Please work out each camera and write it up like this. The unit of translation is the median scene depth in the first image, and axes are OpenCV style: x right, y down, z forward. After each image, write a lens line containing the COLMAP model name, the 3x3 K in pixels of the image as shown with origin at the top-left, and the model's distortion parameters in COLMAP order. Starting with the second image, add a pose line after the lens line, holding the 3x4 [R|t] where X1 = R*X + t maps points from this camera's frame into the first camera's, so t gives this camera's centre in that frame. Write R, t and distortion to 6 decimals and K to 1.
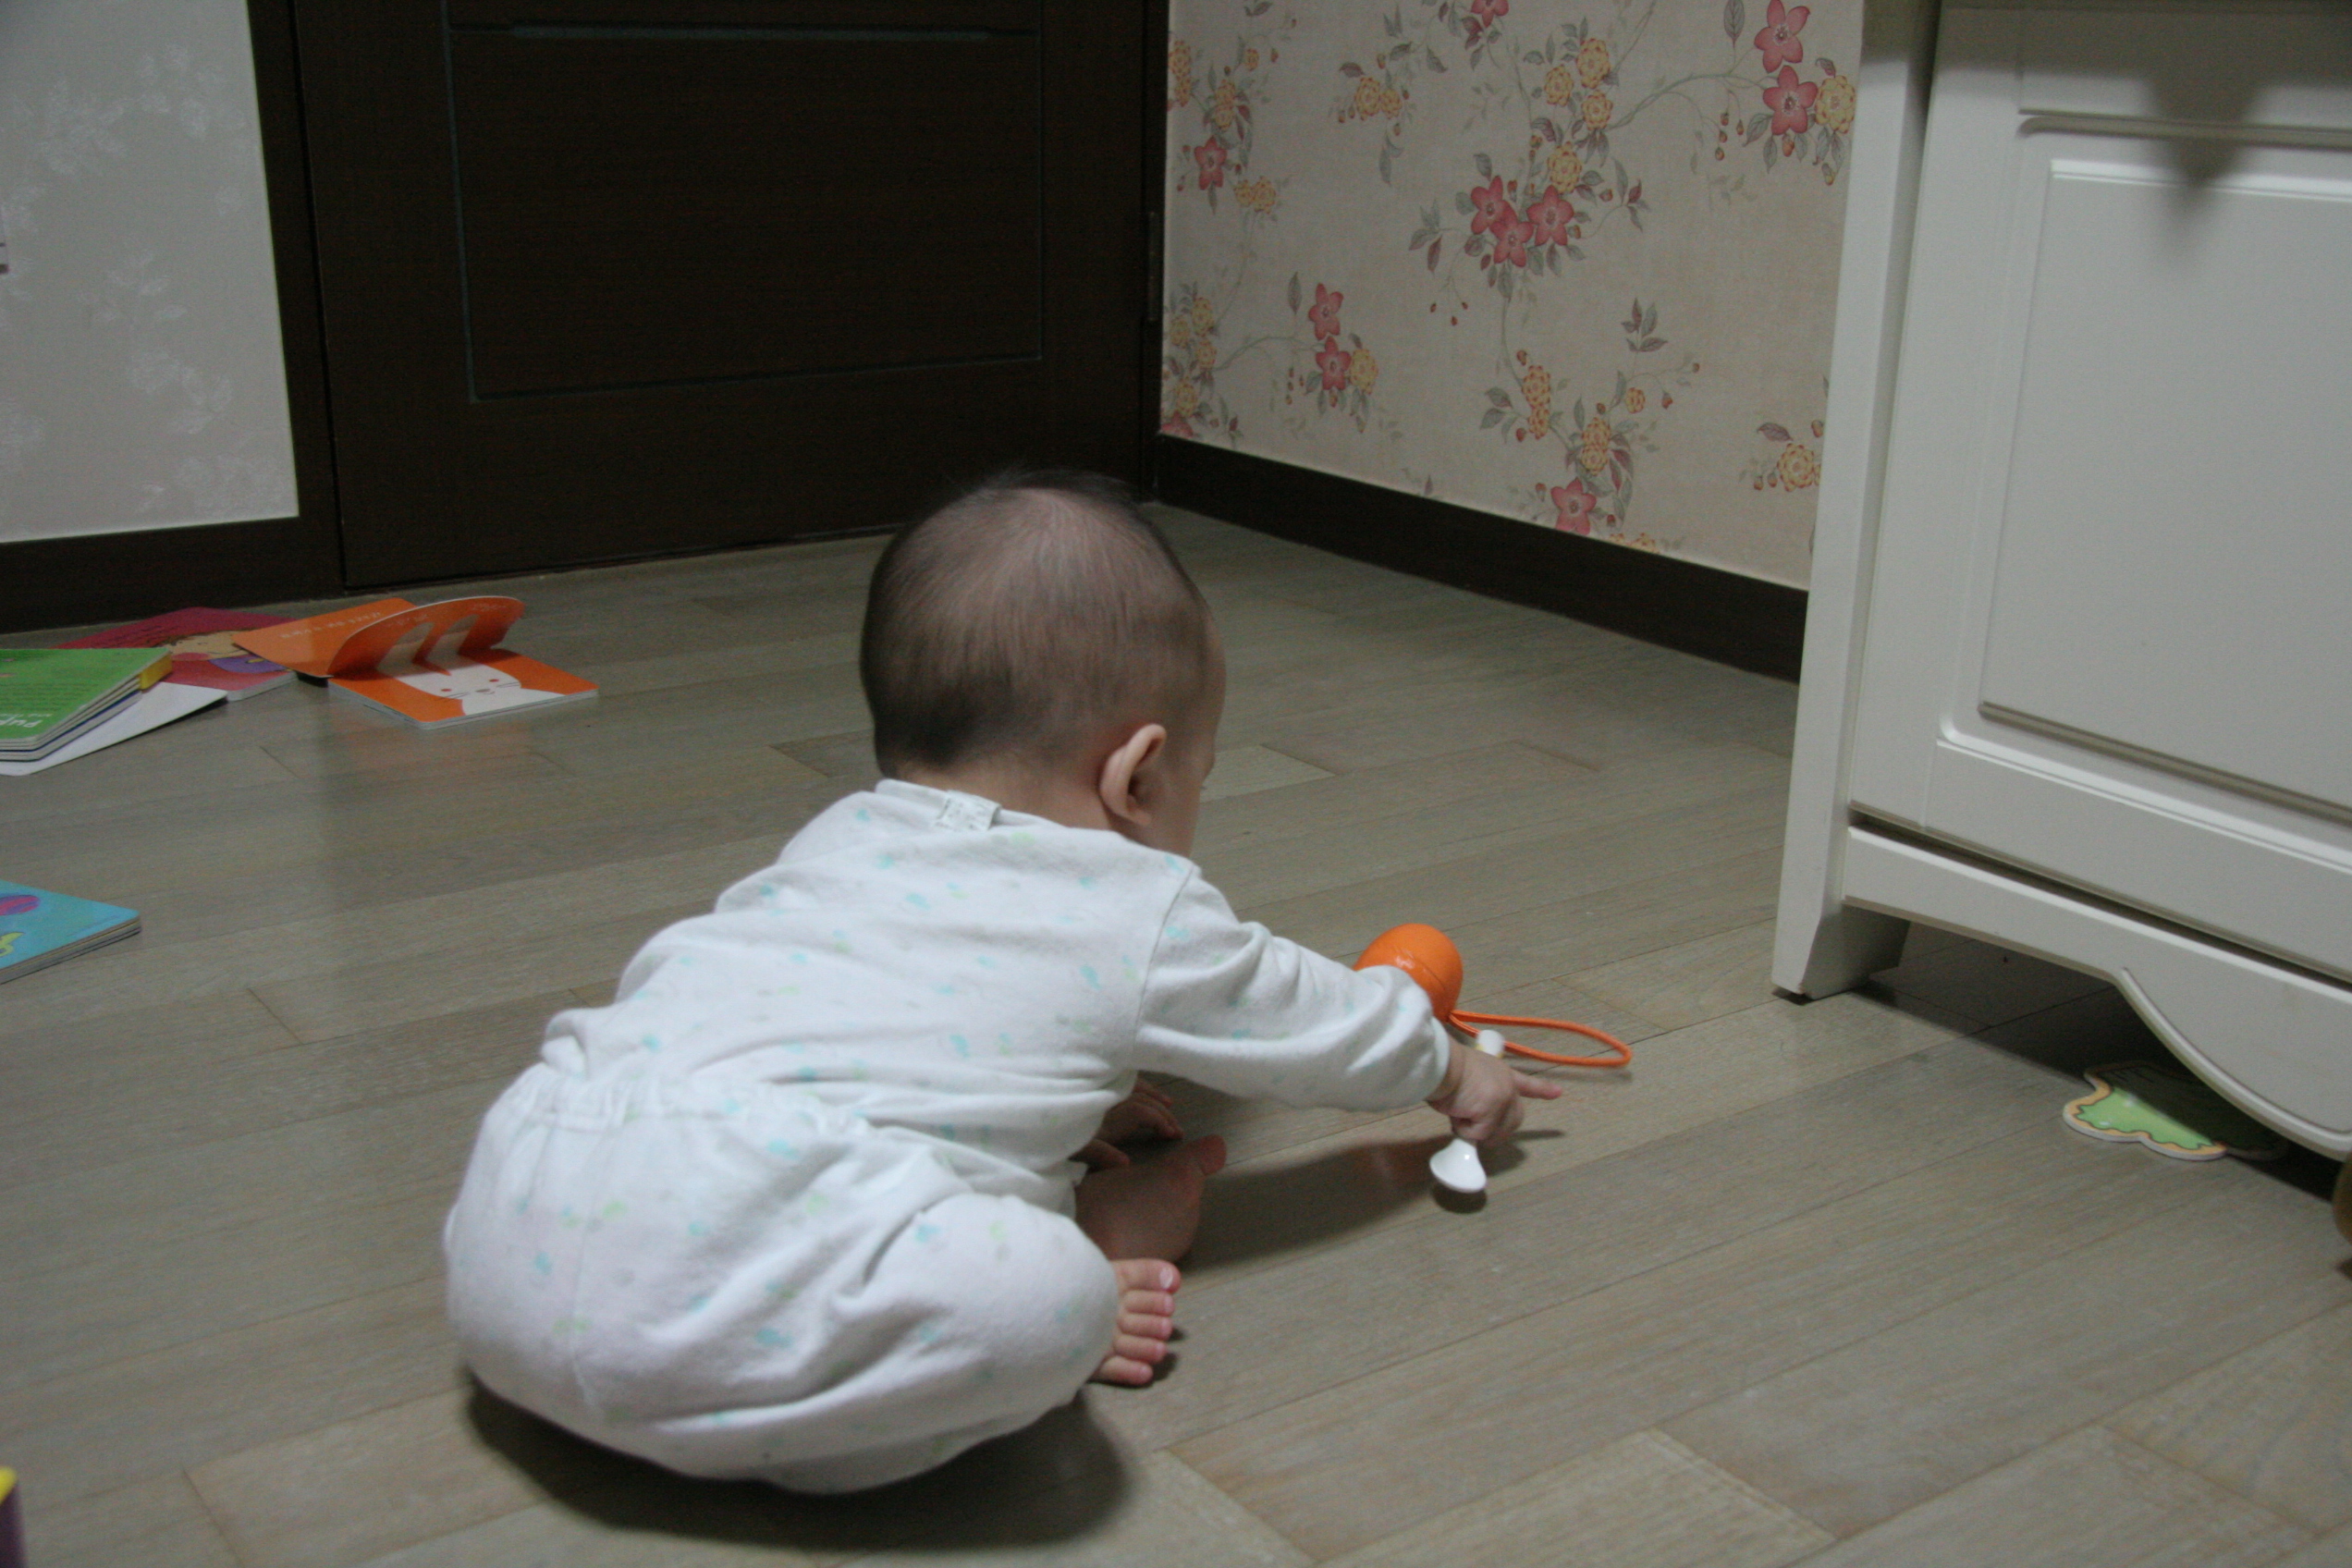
lens RADIAL K [[2662.7, 0, 1176.0], [0, 2662.7, 784.0], [0, 0, 1]] dist [-0.096835, 0.261433]
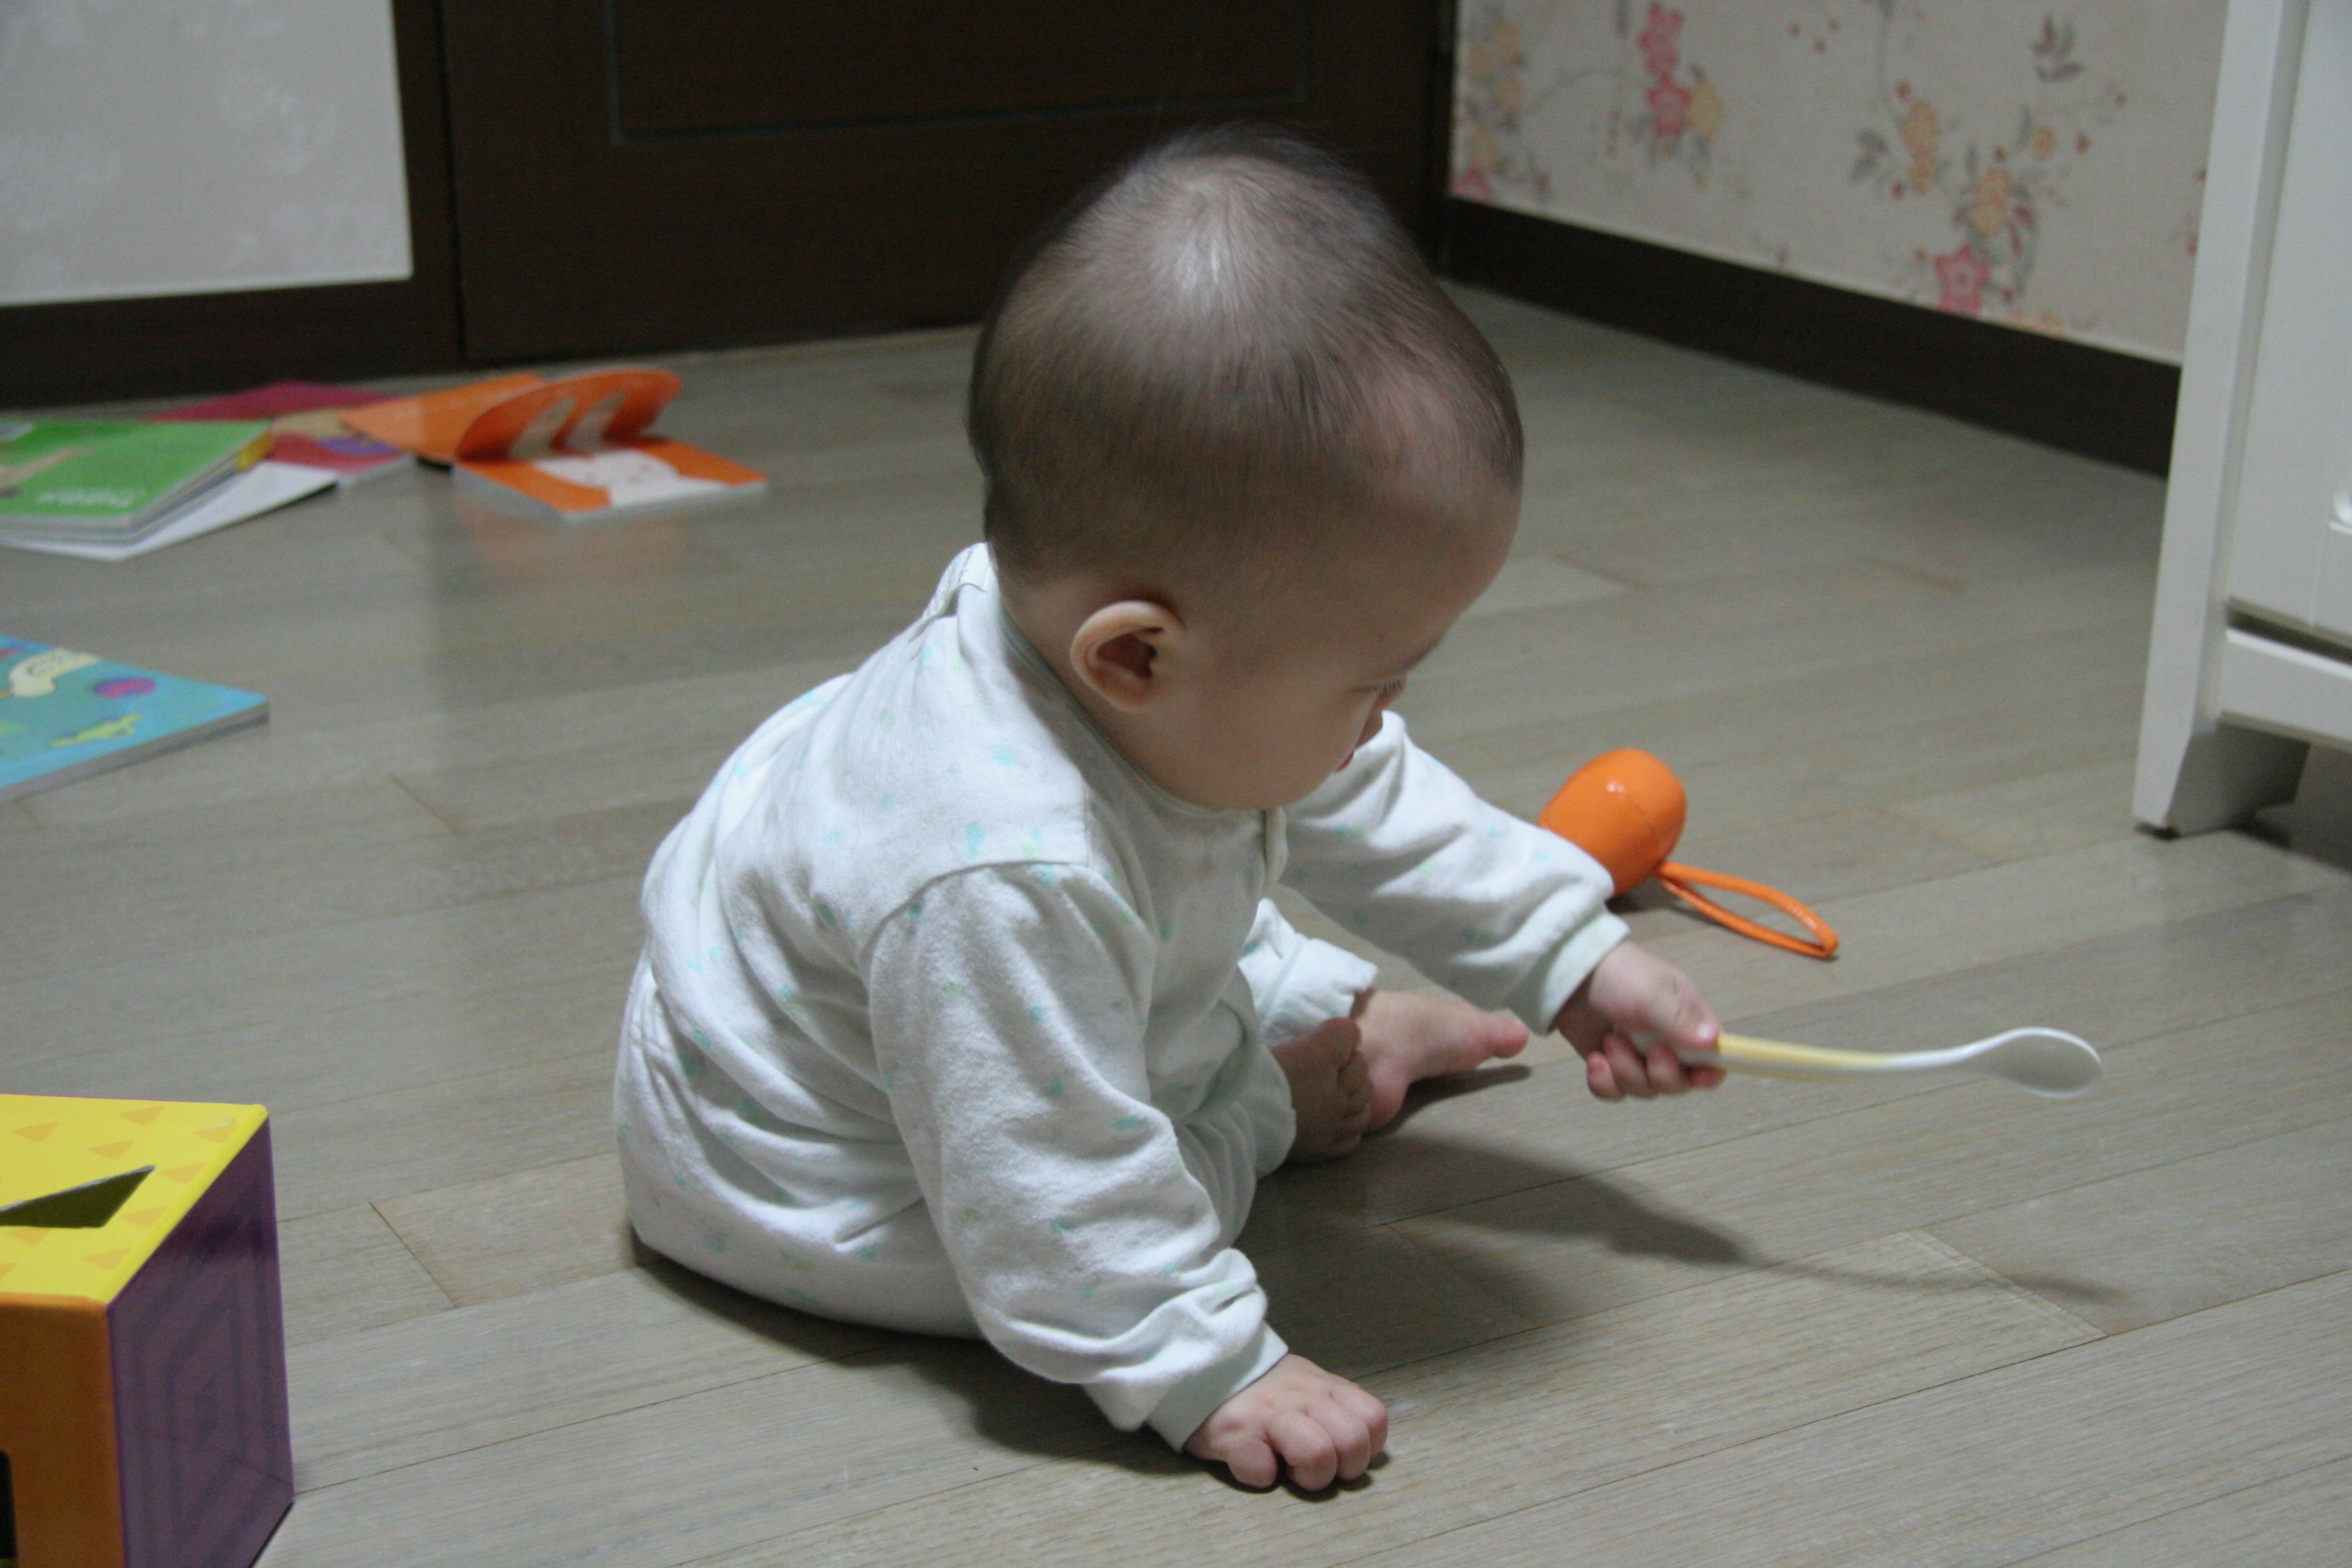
lens RADIAL K [[3762.4, 0, 1170.6], [0, 3762.4, 906.3], [0, 0, 1]] dist [0.041845, 0.174075]
pose [[0.995681, 0.019647, -0.090733, 0.022530], [-0.015865, 0.998983, 0.042210, 0.047146], [0.091470, -0.040589, 0.994980, -0.191924]]
